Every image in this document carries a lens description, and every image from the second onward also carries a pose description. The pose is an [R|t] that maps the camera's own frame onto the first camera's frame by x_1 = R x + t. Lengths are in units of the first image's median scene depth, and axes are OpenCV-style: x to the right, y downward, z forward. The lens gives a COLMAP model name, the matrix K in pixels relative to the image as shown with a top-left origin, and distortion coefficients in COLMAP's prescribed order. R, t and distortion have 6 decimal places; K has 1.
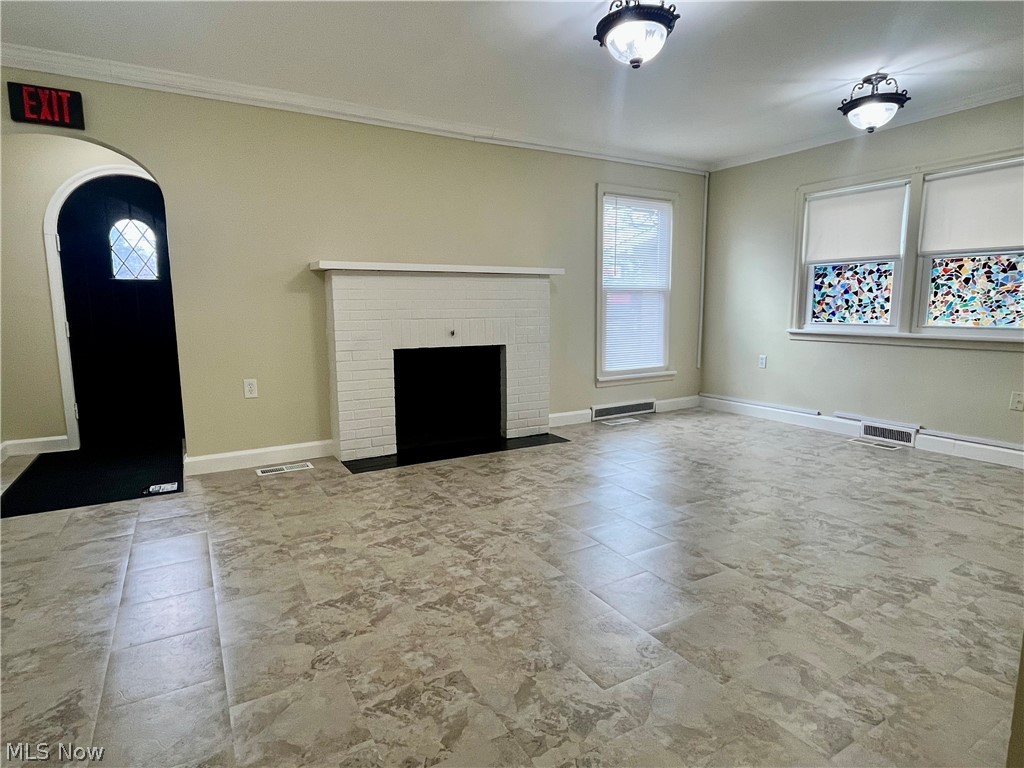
lens RADIAL K [[566.2, 0, 508.7], [0, 566.2, 384.8], [0, 0, 1]] dist [-0.002926, -0.001564]
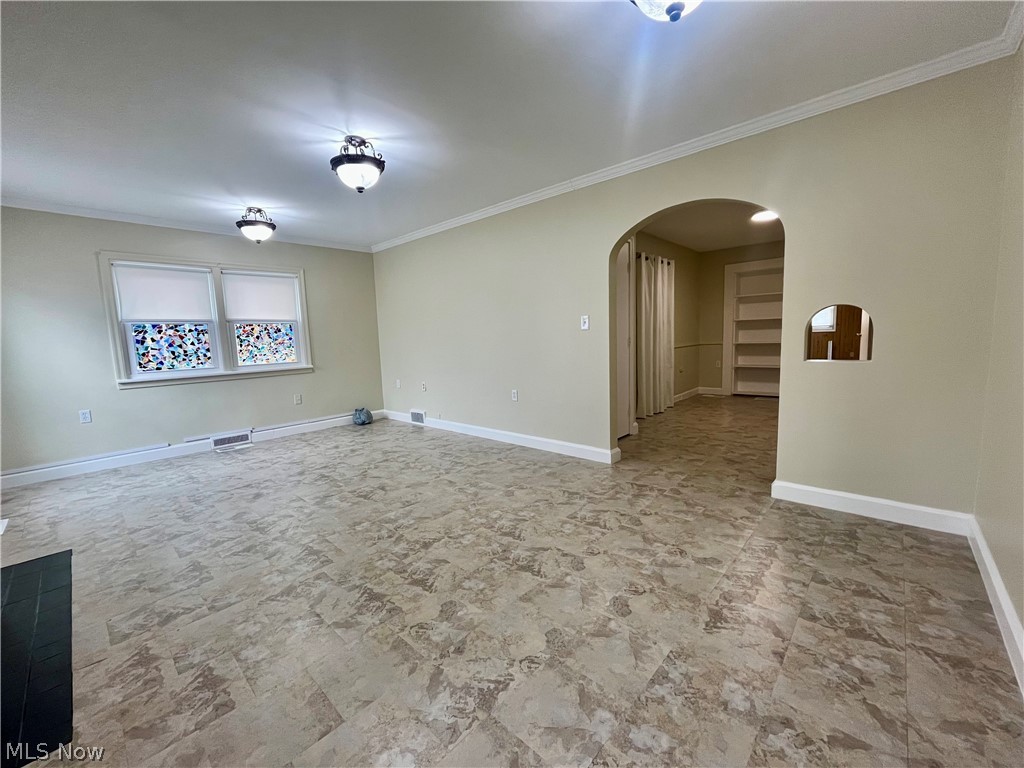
lens RADIAL K [[412.3, 0, 511.5], [0, 412.3, 380.6], [0, 0, 1]] dist [-0.002763, -0.000183]
pose [[-0.294273, -0.086631, 0.951787, -0.636998], [0.172044, 0.974813, 0.141919, -0.105552], [-0.940109, 0.205512, -0.271956, 0.667804]]
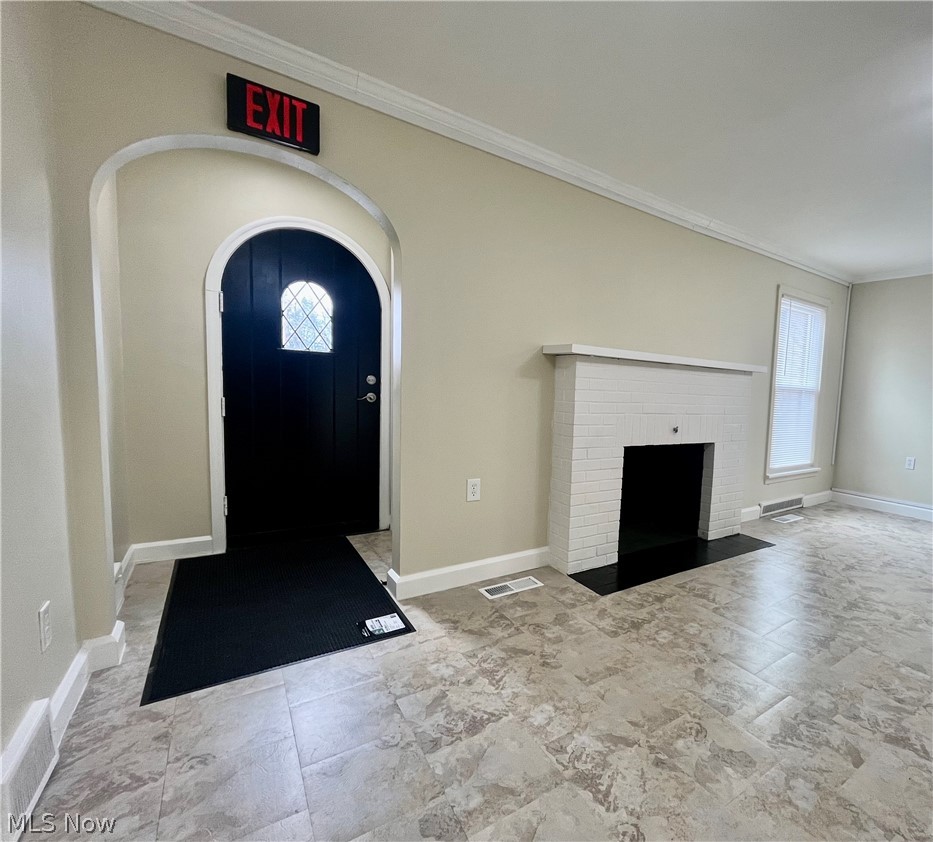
lens RADIAL K [[470.7, 0, 576.7], [0, 470.7, 432.5], [0, 0, 1]] dist [-0.000808, -0.000256]
pose [[0.991673, 0.038548, 0.122880, -0.390300], [-0.032681, 0.998244, -0.049407, -0.048097], [-0.124568, 0.044980, 0.991191, 0.285149]]
